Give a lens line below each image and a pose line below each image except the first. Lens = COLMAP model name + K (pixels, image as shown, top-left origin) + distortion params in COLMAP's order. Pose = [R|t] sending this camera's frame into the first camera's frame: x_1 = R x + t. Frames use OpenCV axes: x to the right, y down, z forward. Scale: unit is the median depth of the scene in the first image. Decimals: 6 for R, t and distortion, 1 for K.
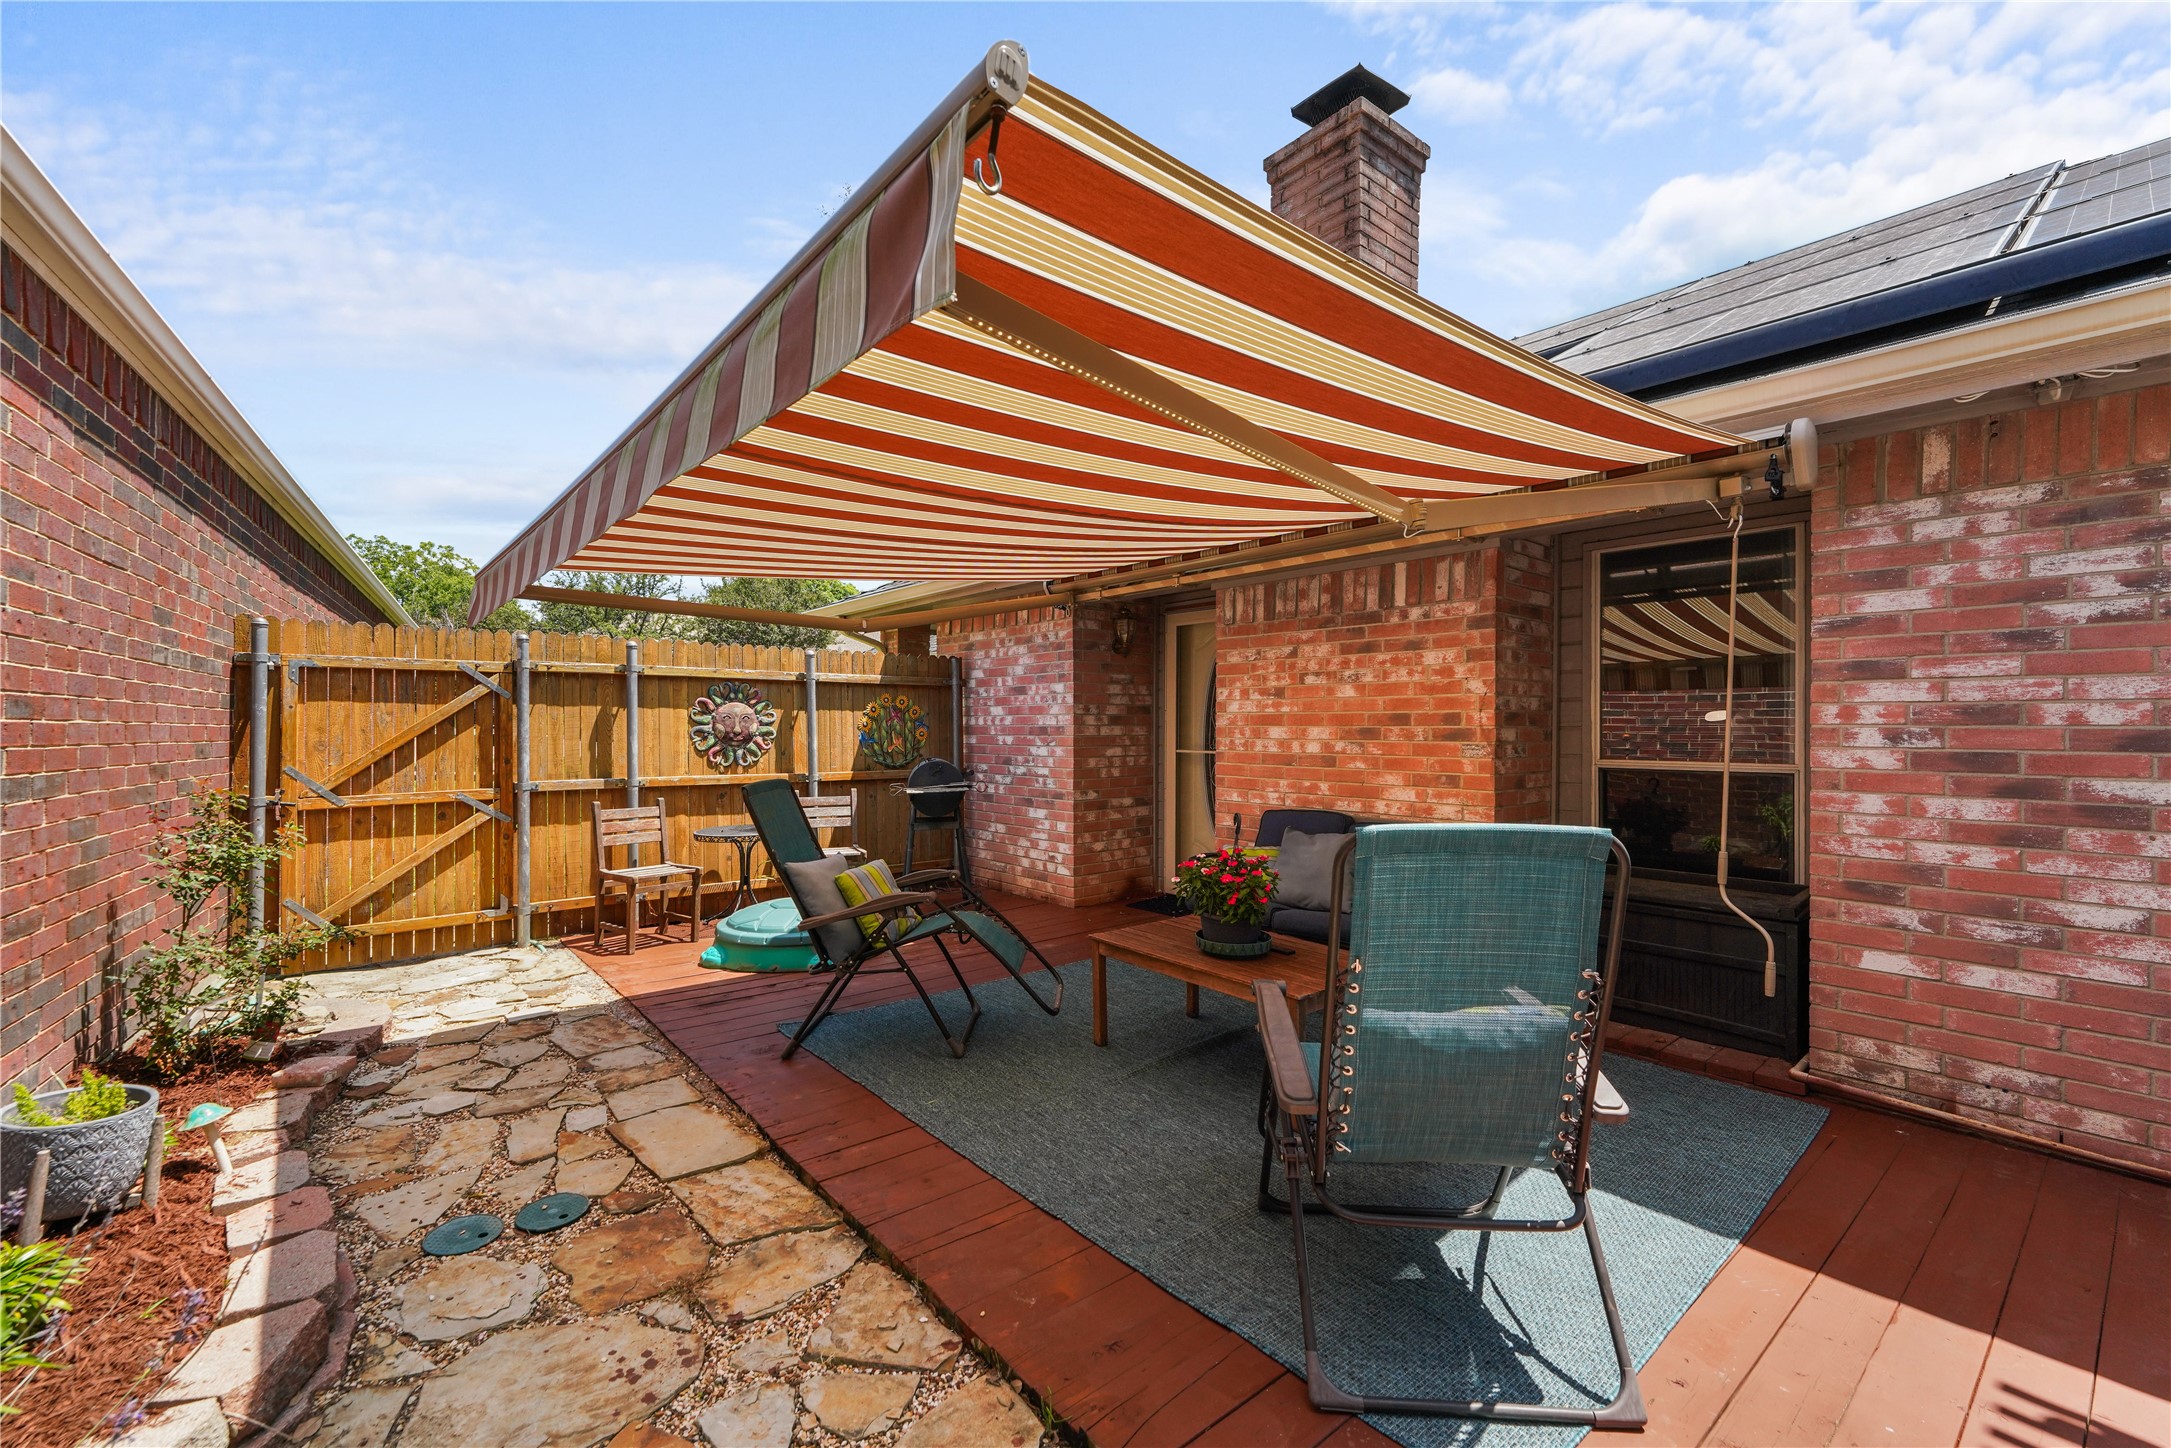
lens RADIAL K [[899.5, 0, 1079.4], [0, 899.5, 721.5], [0, 0, 1]] dist [0.009890, -0.002057]
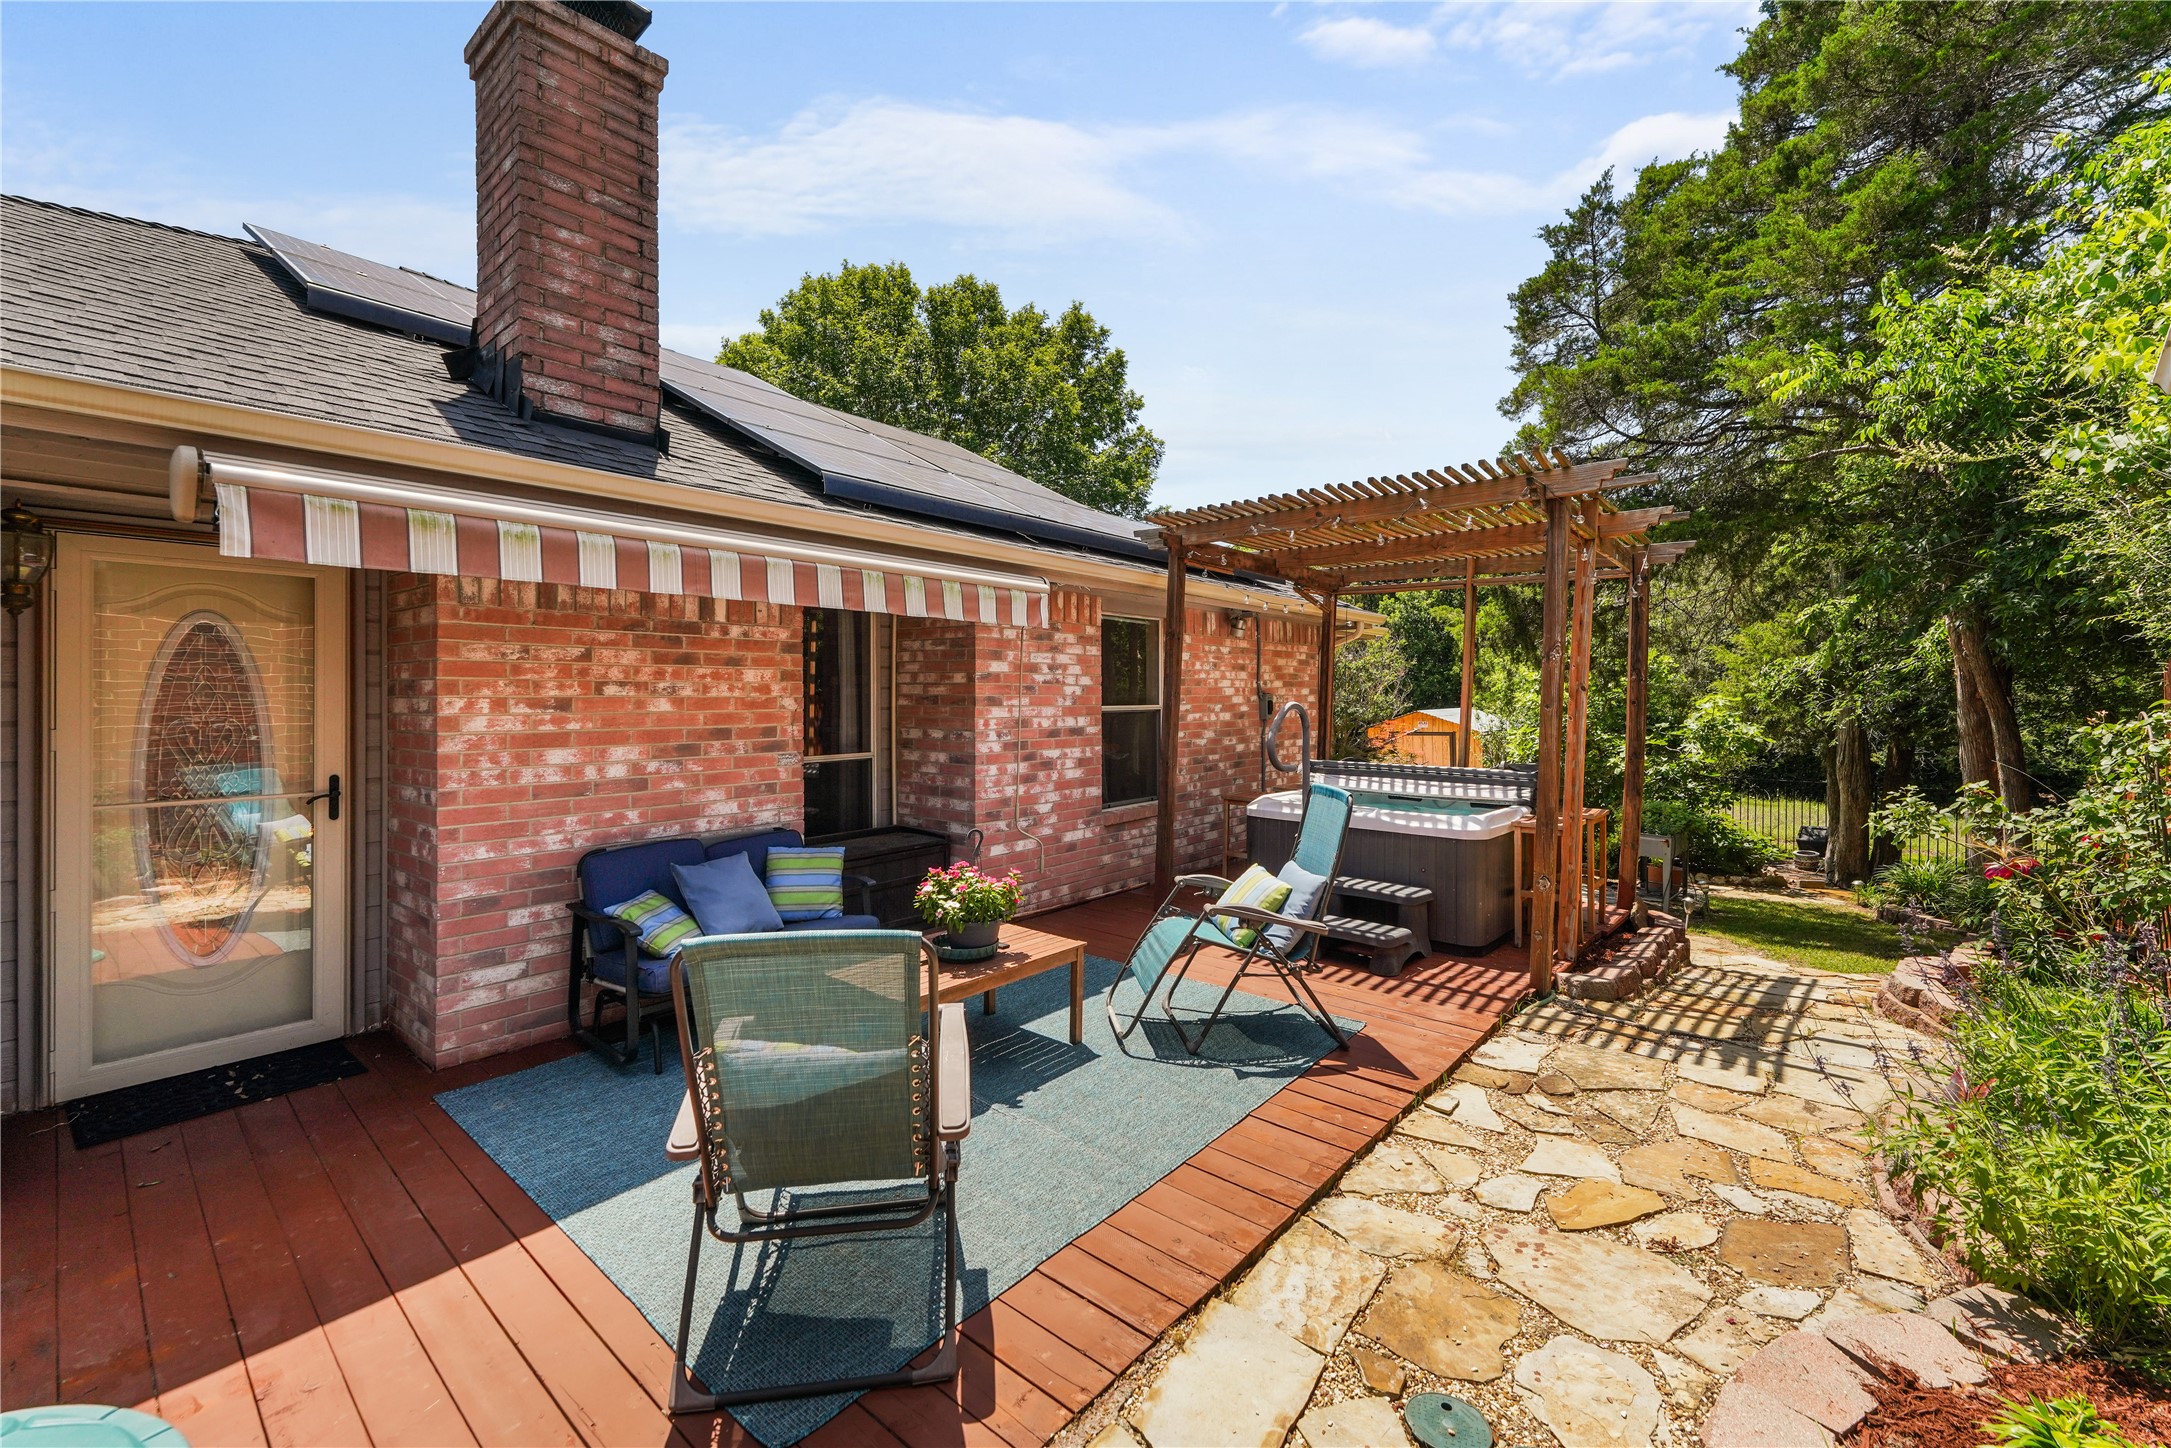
lens RADIAL K [[899.5, 0, 1067.4], [0, 899.5, 690.1], [0, 0, 1]] dist [0.009890, -0.002057]
pose [[-0.174717, 0.000622, 0.984618, -1.054600], [-0.007987, 0.999966, -0.002049, -0.078784], [-0.984586, -0.008222, -0.174706, 1.190931]]
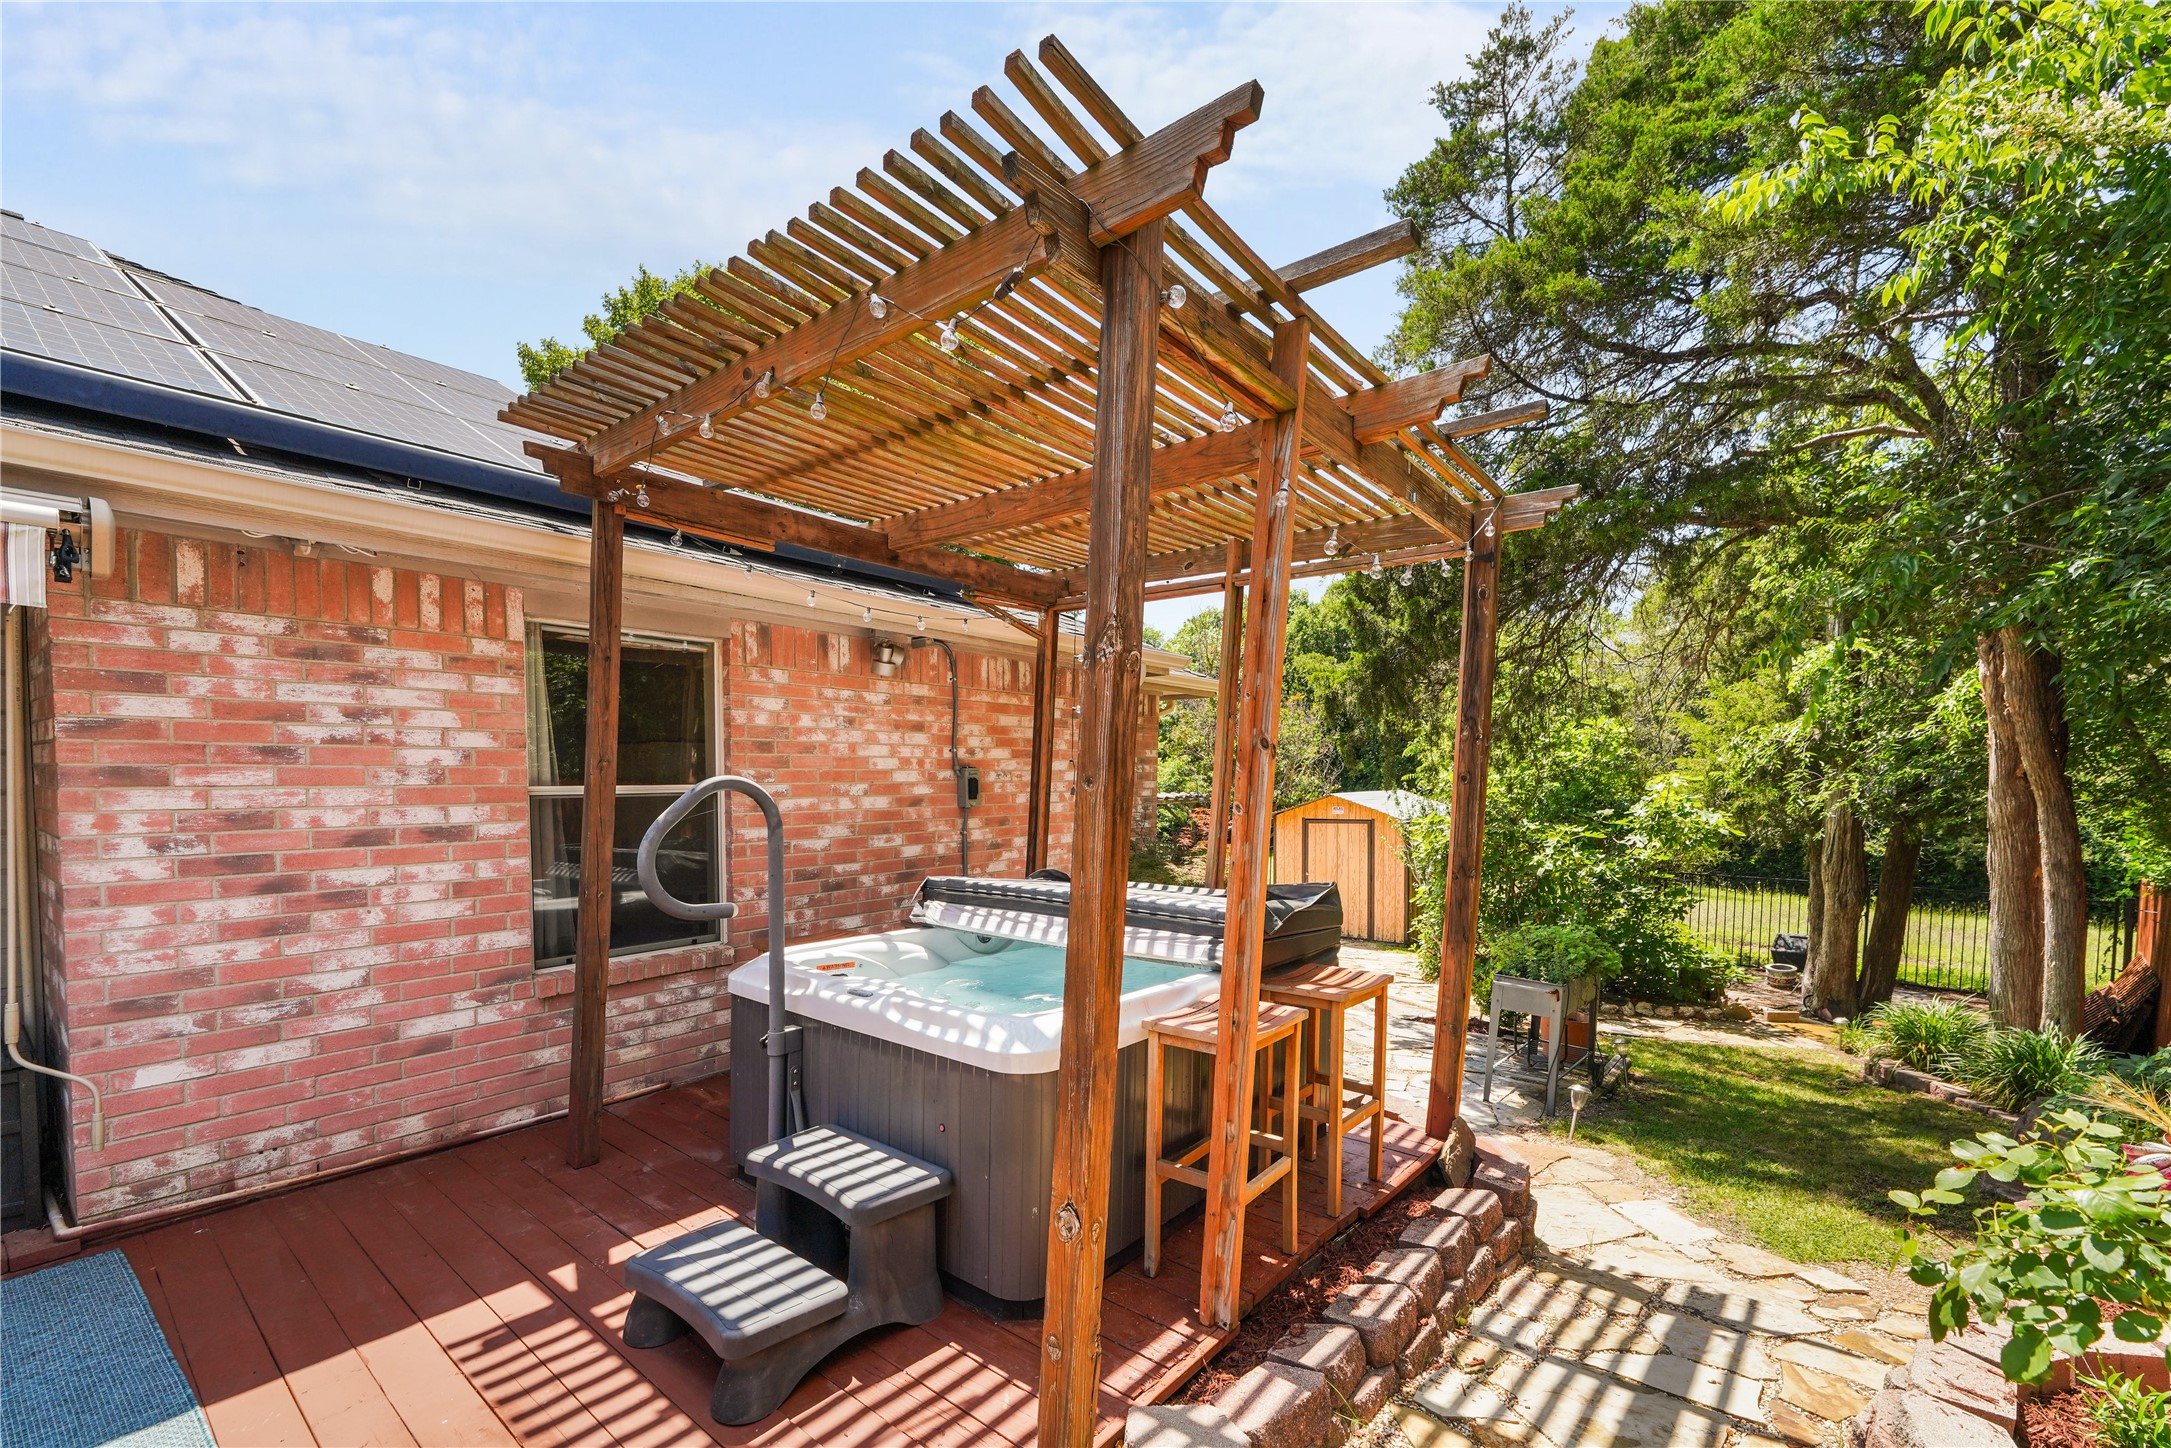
lens RADIAL K [[899.5, 0, 1086.2], [0, 899.5, 822.6], [0, 0, 1]] dist [0.009890, -0.002057]
pose [[-0.191380, -0.053854, 0.980037, -0.250524], [-0.008171, 0.998546, 0.053275, -0.067382], [-0.981482, 0.002188, -0.191542, 0.199653]]
